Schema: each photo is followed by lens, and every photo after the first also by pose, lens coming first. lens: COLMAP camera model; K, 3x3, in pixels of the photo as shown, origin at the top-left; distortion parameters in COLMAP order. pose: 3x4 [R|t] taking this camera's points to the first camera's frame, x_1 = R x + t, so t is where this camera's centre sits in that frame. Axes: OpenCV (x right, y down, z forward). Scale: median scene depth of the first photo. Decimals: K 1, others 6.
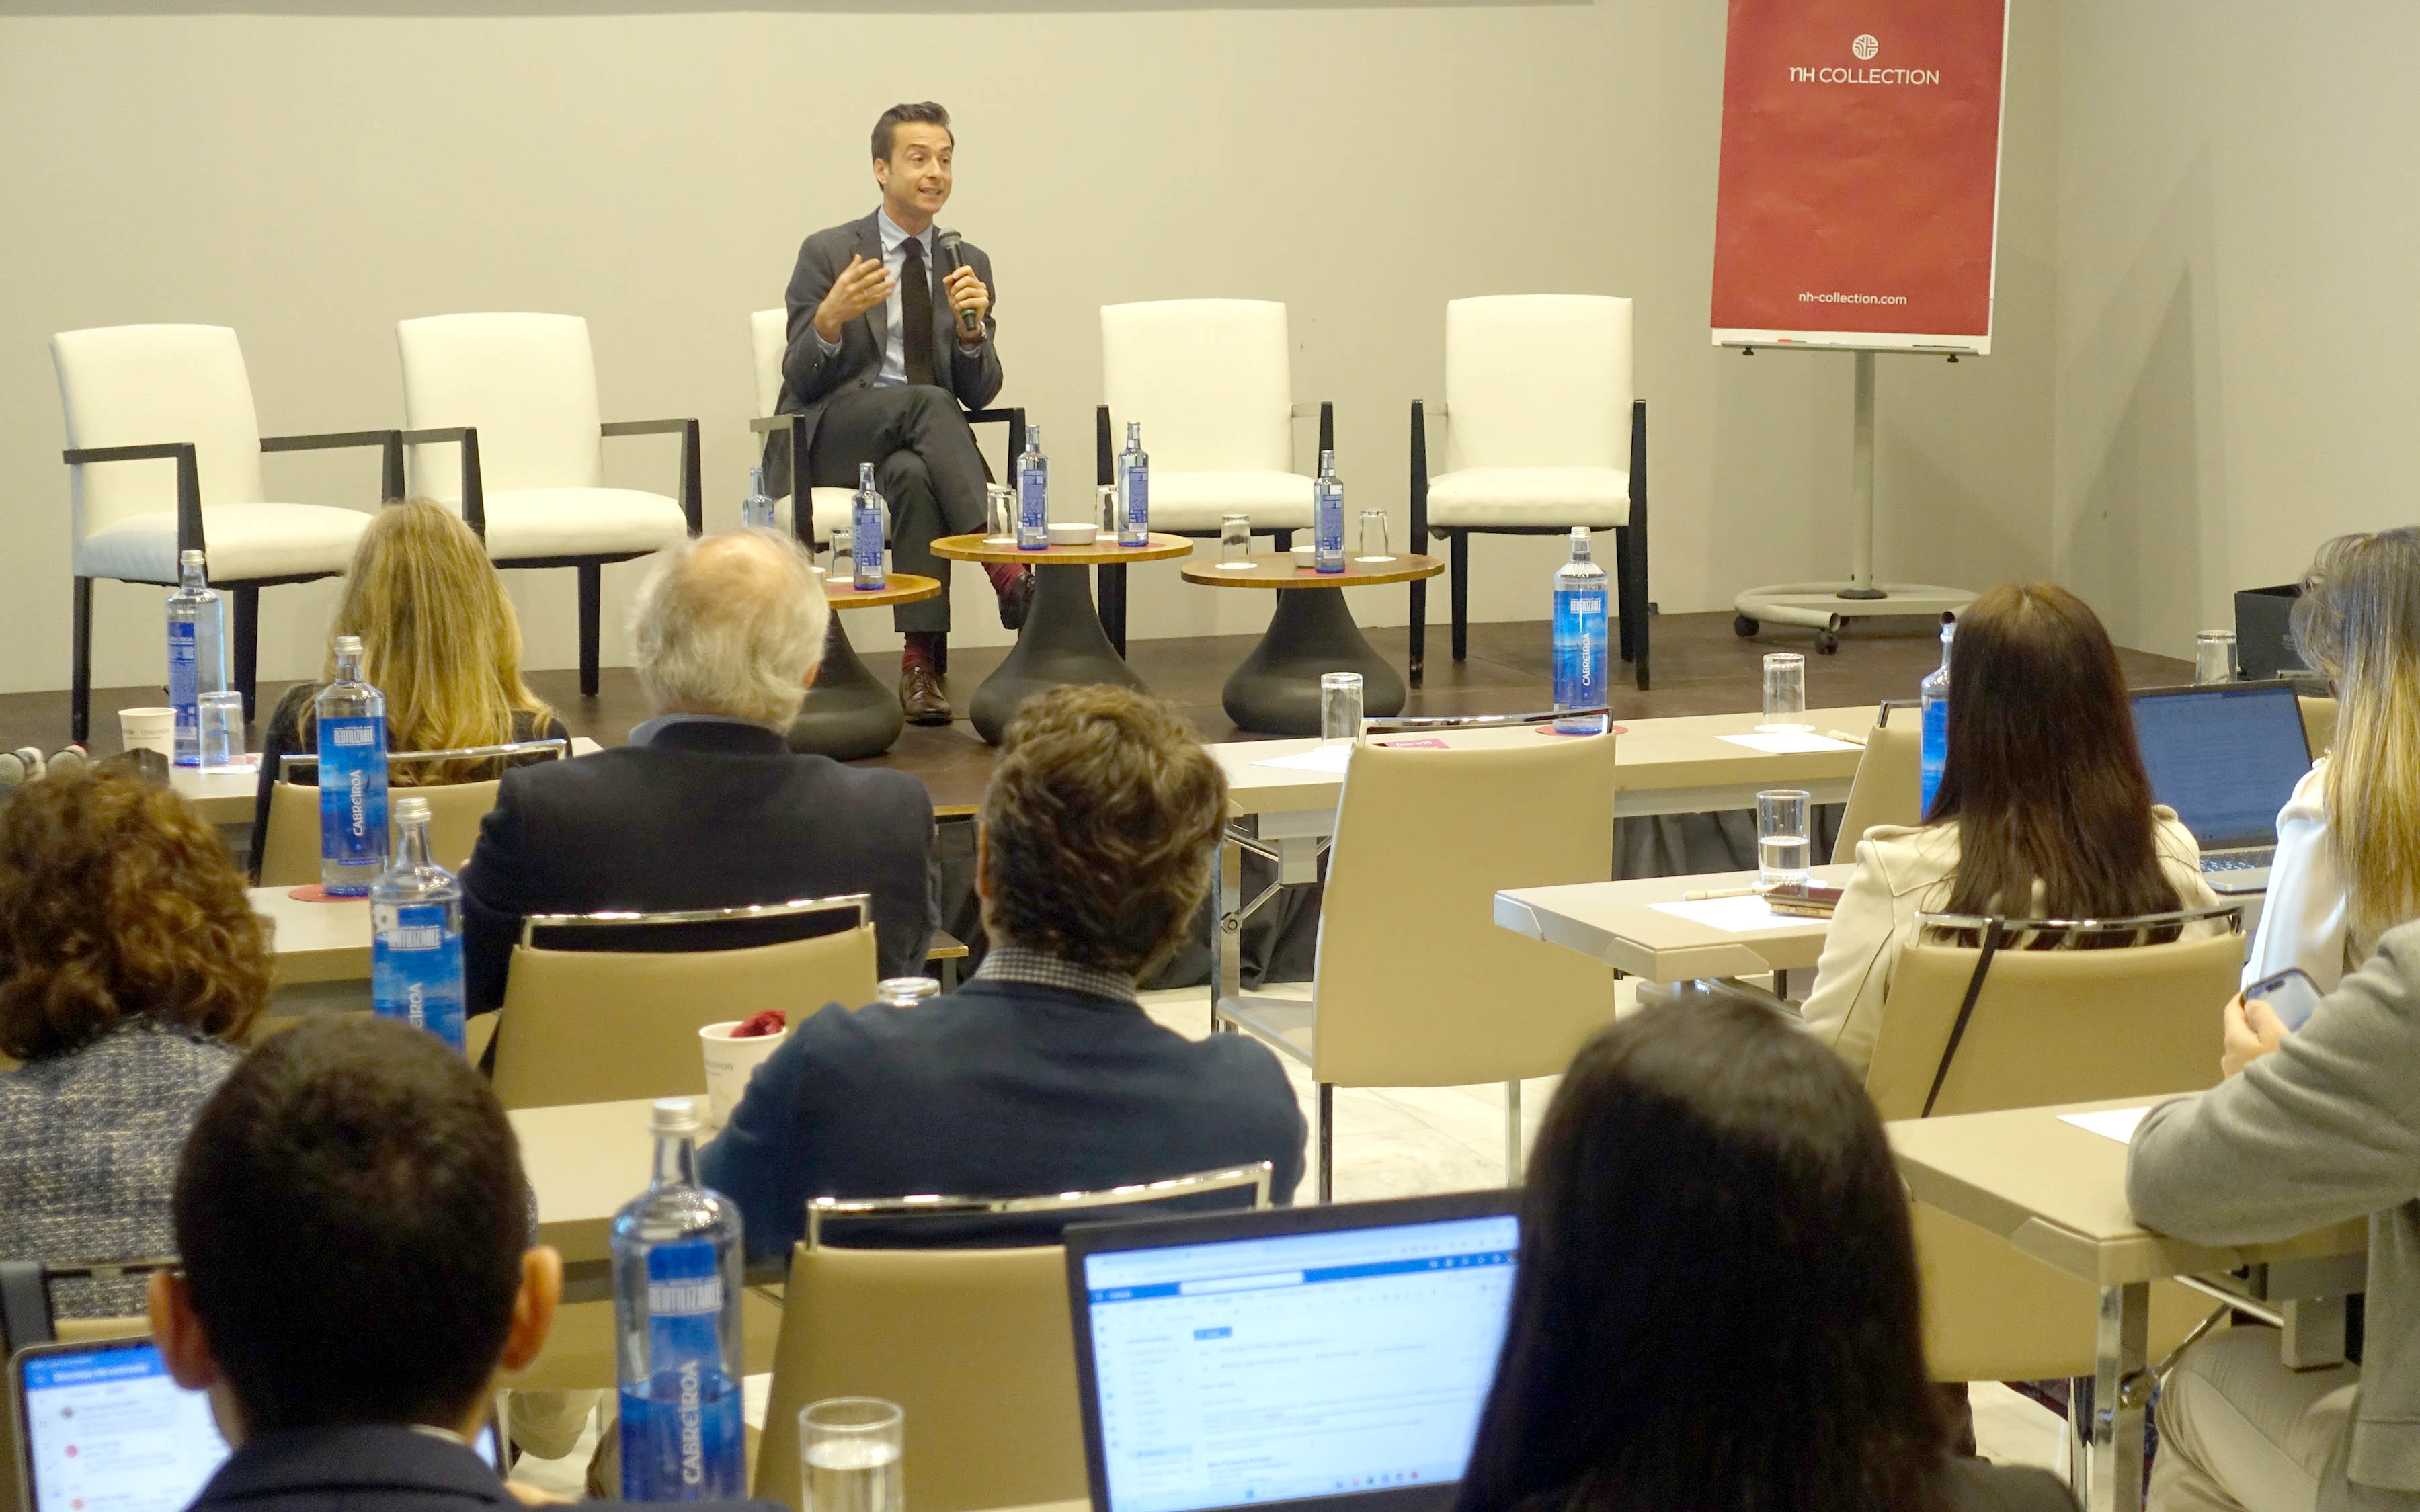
lens RADIAL K [[4468.0, 0, 1356.6], [0, 4468.0, 820.1], [0, 0, 1]] dist [-0.044763, 0.000000]
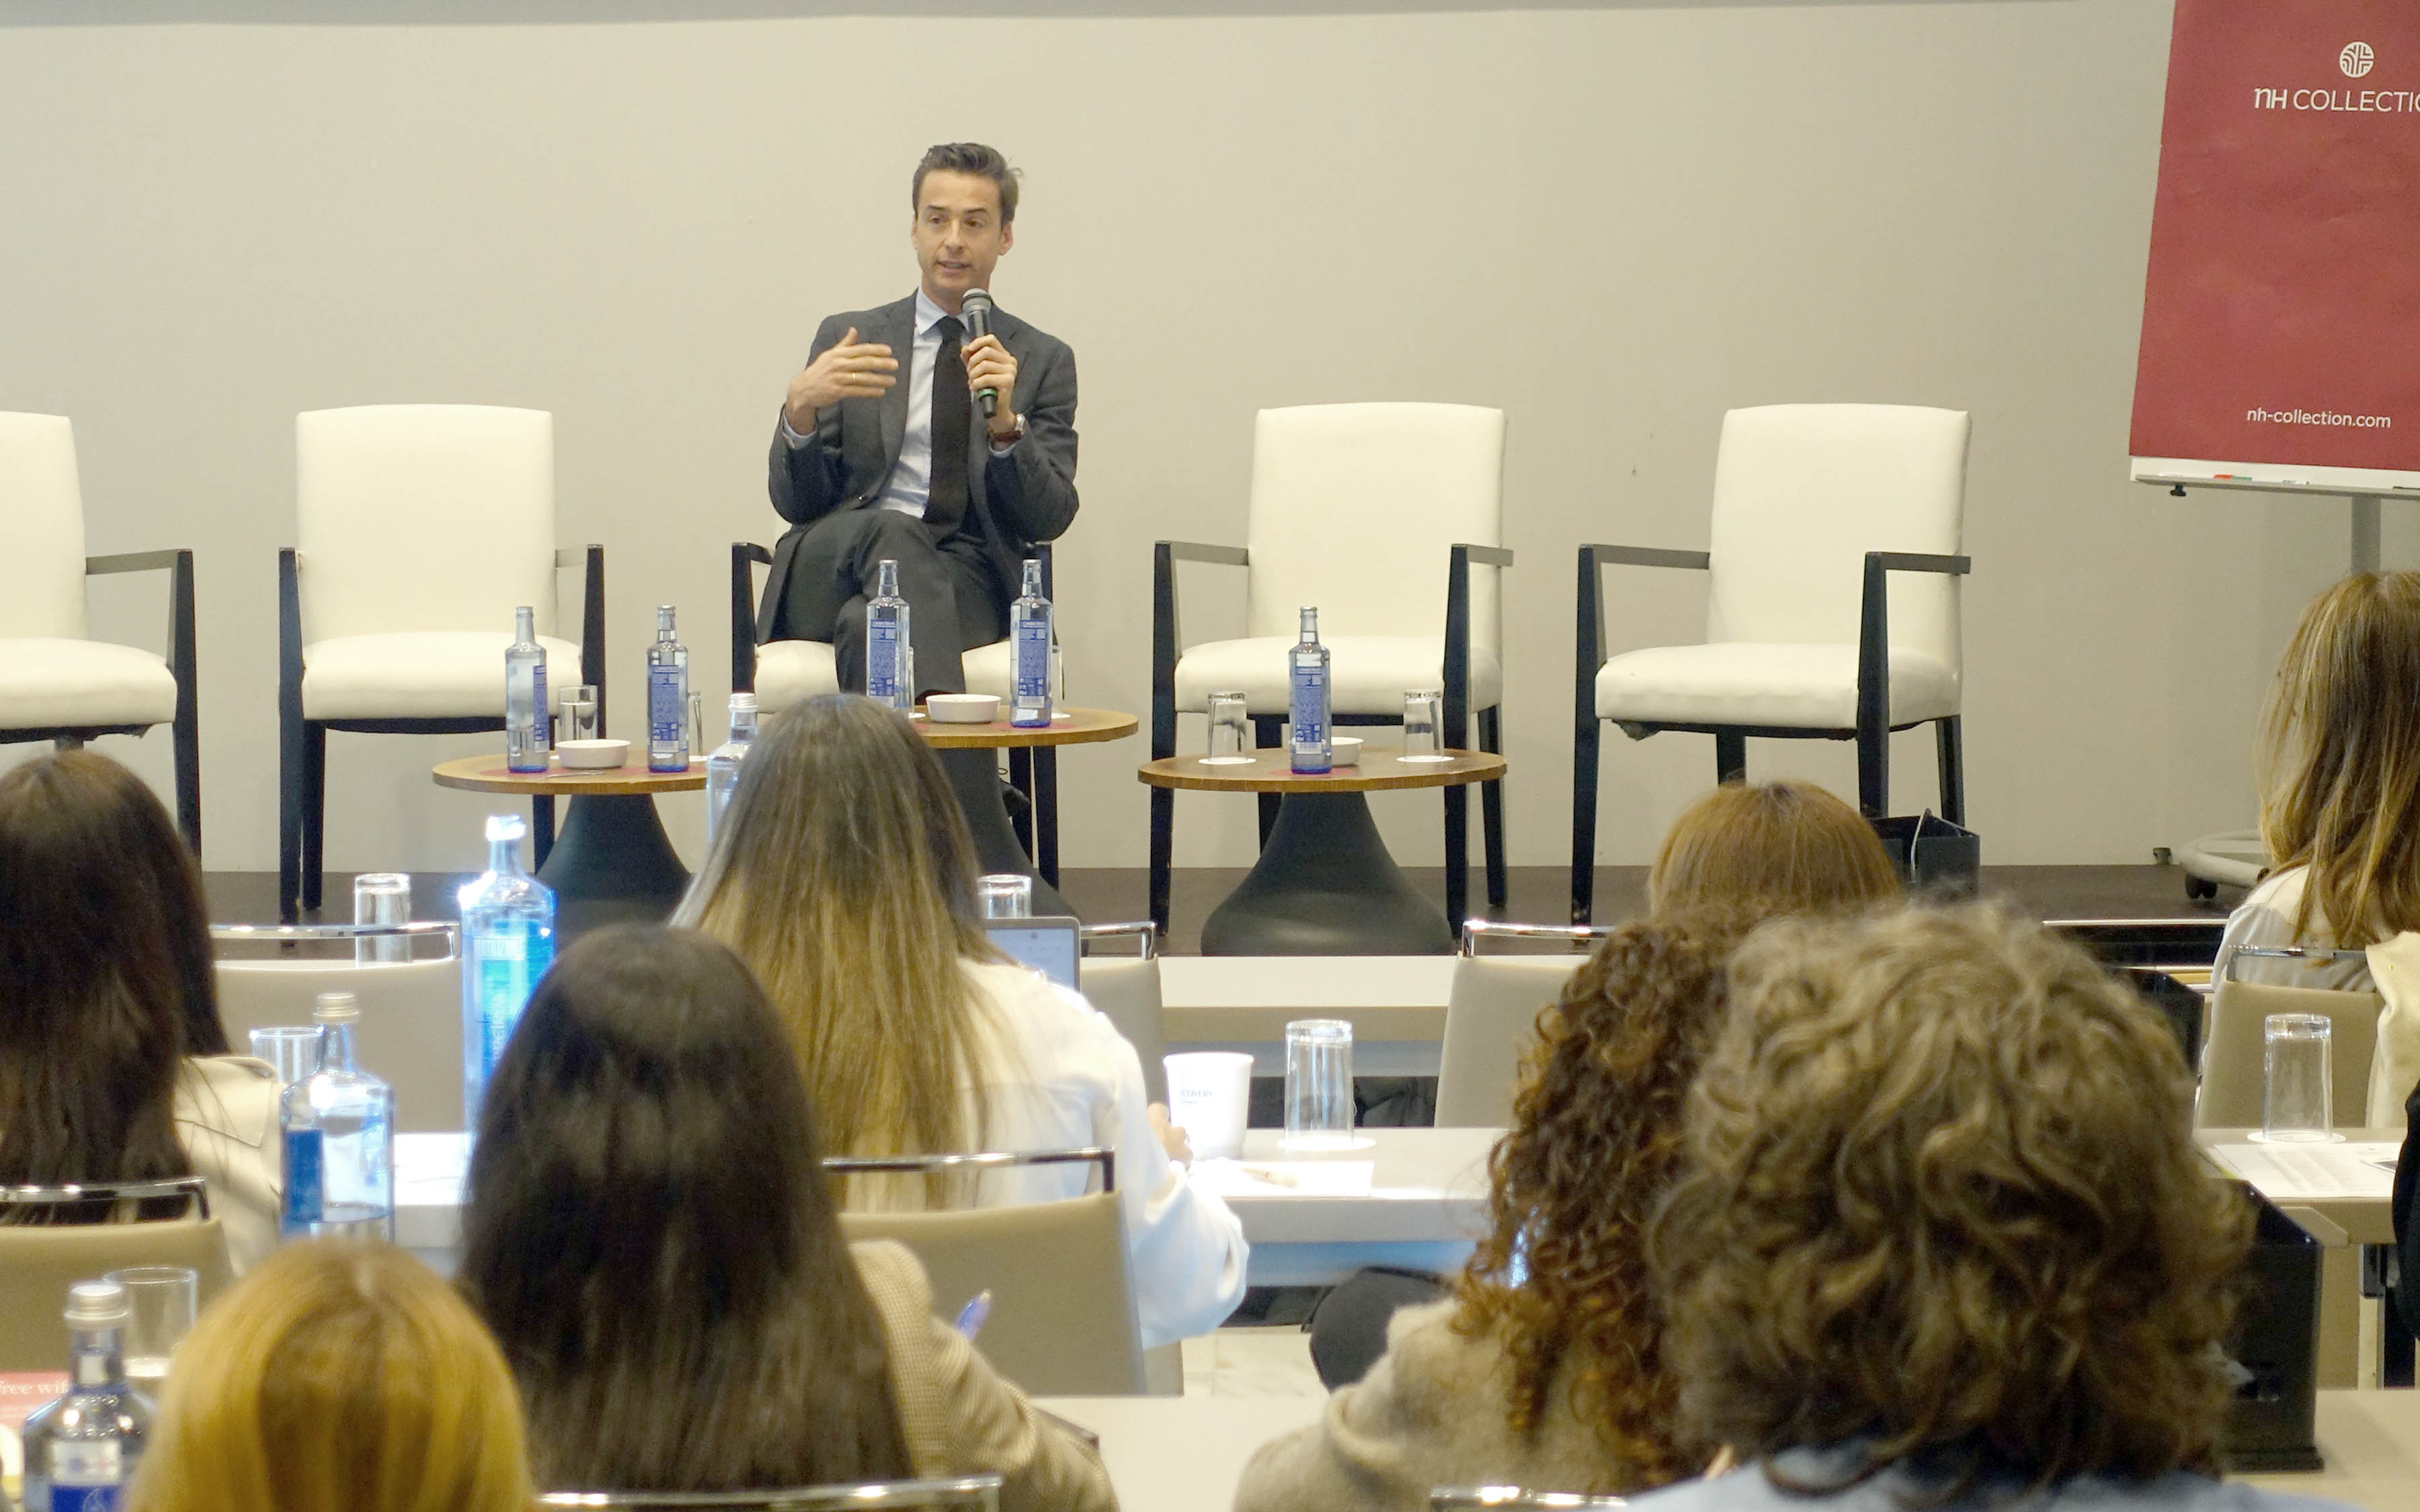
lens RADIAL K [[6265.2, 0, 1218.2], [0, 6265.2, 748.7], [0, 0, 1]] dist [0.000960, 0.000000]
pose [[0.930854, 0.035458, -0.363667, 0.317404], [-0.058070, 0.996987, -0.051432, -0.004976], [0.360747, 0.068994, 0.930108, 0.030519]]
